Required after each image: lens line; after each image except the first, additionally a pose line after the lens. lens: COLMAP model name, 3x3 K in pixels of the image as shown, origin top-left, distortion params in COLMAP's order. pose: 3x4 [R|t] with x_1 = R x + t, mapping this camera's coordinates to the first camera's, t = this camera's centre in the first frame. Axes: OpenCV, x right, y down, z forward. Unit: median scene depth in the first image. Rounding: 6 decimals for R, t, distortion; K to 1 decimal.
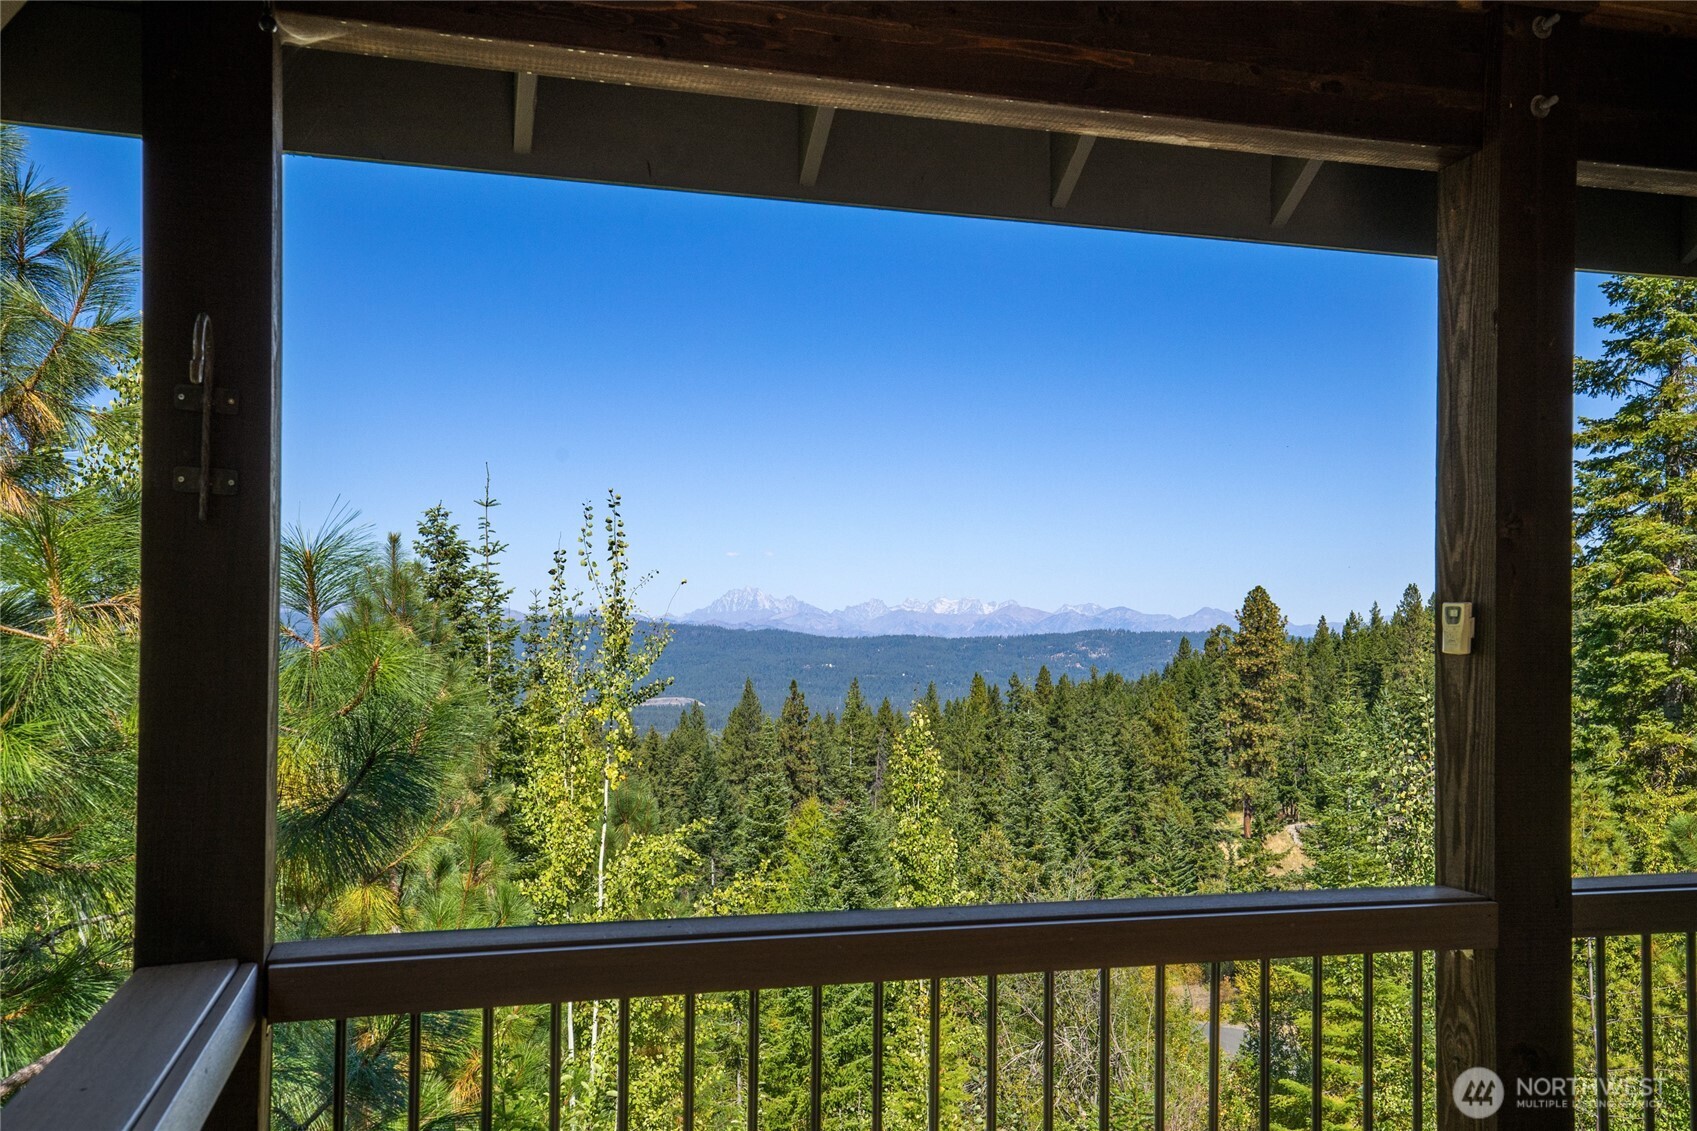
lens RADIAL K [[1447.4, 0, 850.8], [0, 1447.4, 642.0], [0, 0, 1]] dist [-0.005068, 0.014200]
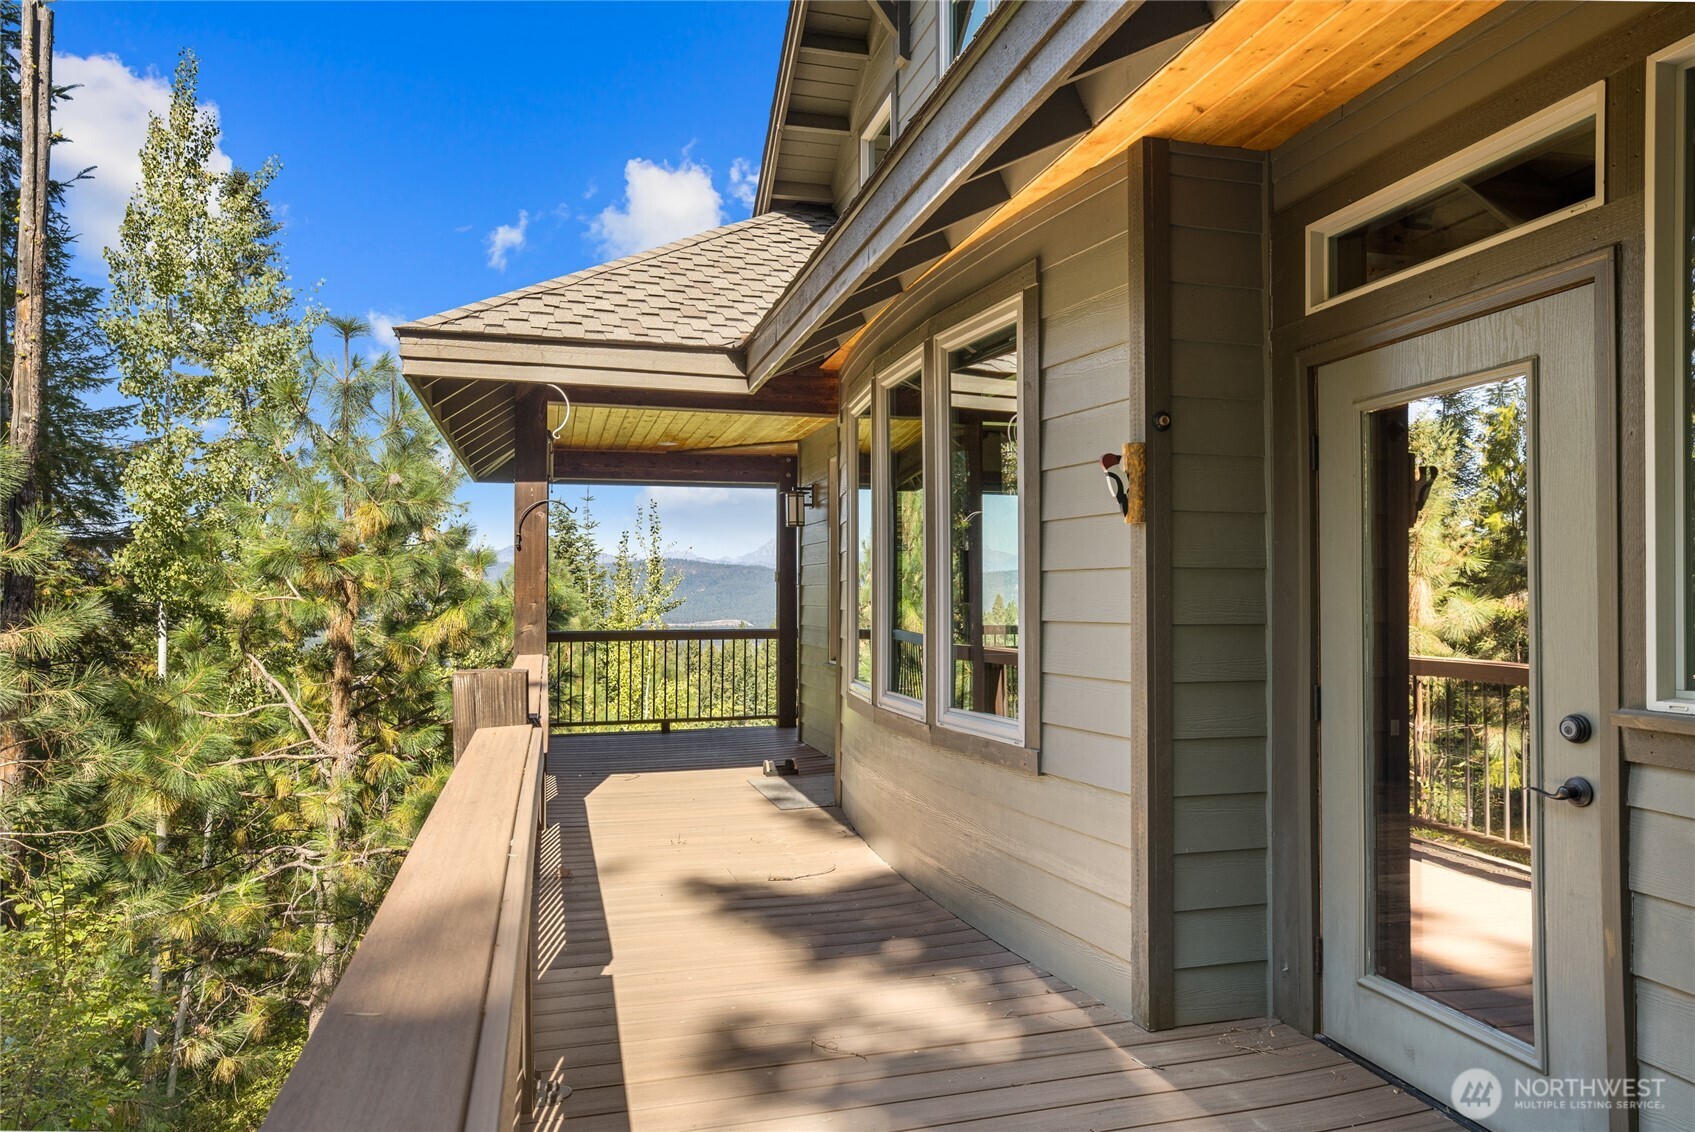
lens RADIAL K [[1090.9, 0, 846.6], [0, 1090.9, 570.1], [0, 0, 1]] dist [-0.006491, -0.000197]
pose [[0.999873, -0.005052, -0.015112, 0.075583], [0.004947, 0.999964, -0.006957, -0.000555], [0.015146, 0.006881, 0.999862, -0.292070]]
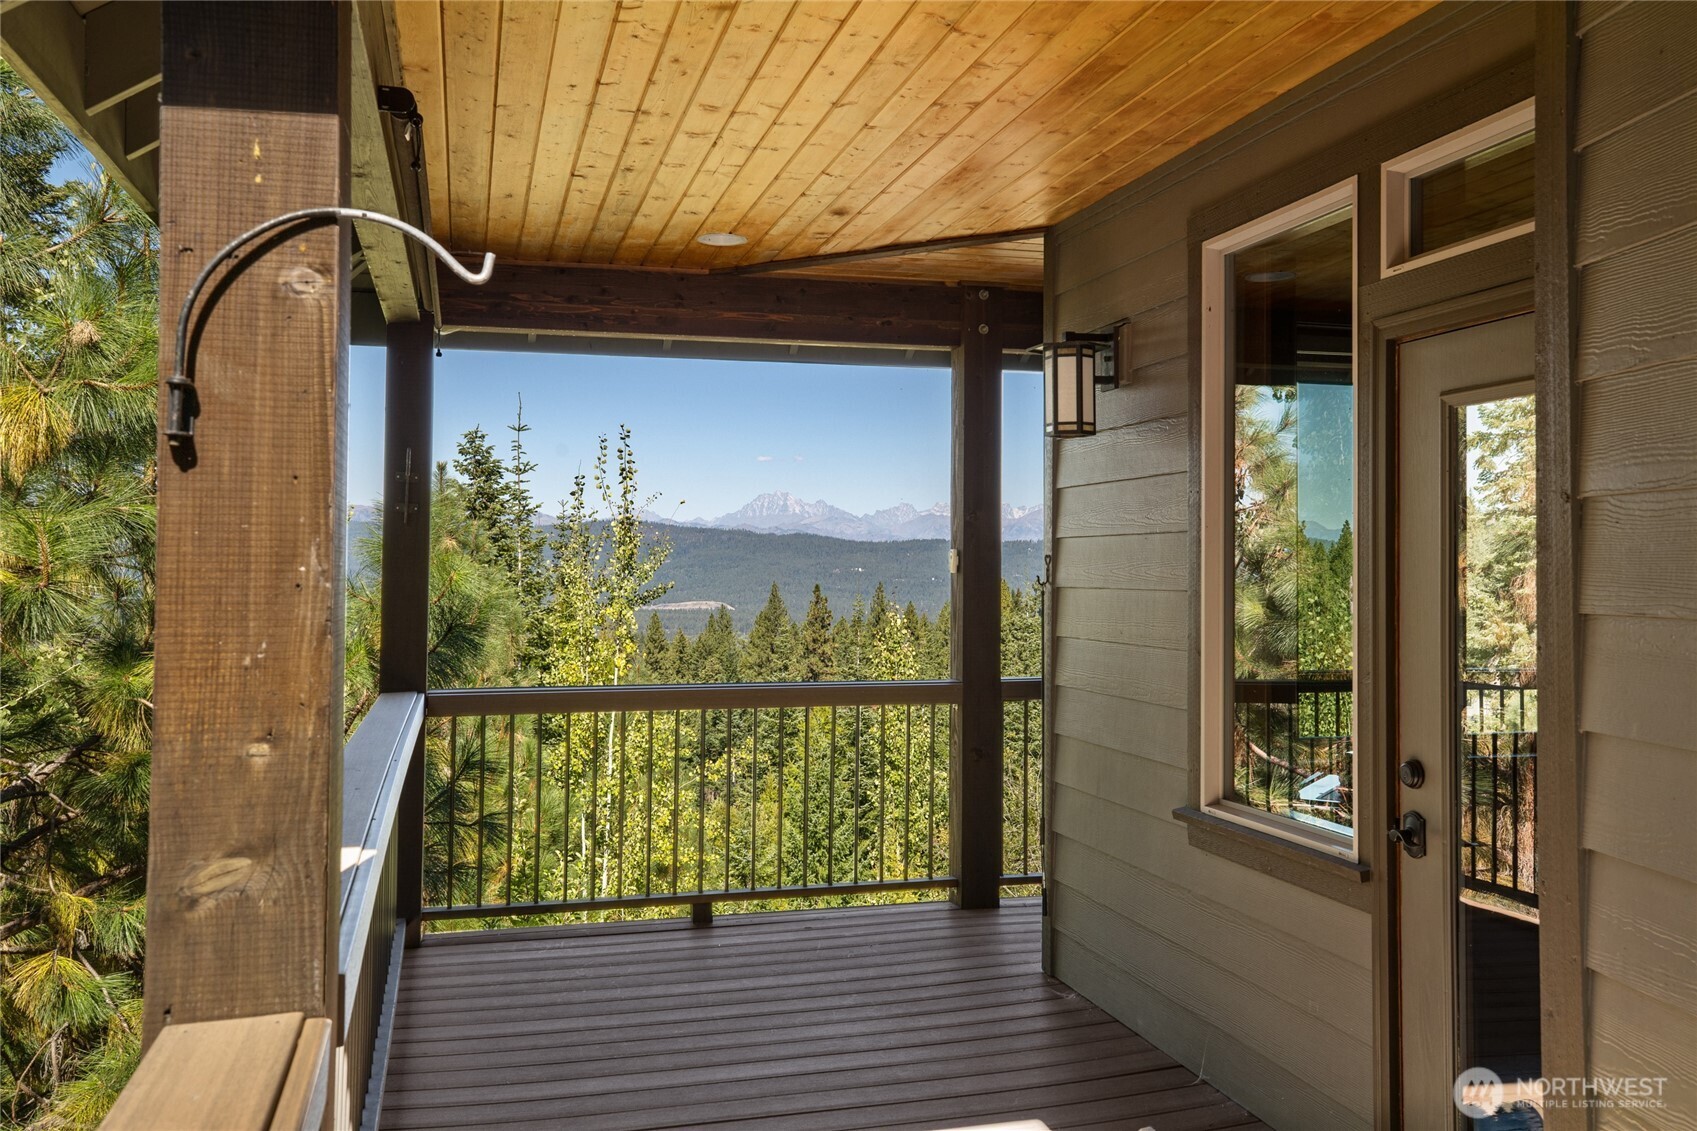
lens RADIAL K [[1442.6, 0, 867.2], [0, 1442.6, 489.2], [0, 0, 1]] dist [-0.023541, -0.011683]
pose [[0.999956, -0.000838, -0.009296, 0.032369], [0.000471, 0.999221, -0.039465, -0.003372], [0.009322, 0.039459, 0.999178, -0.125856]]
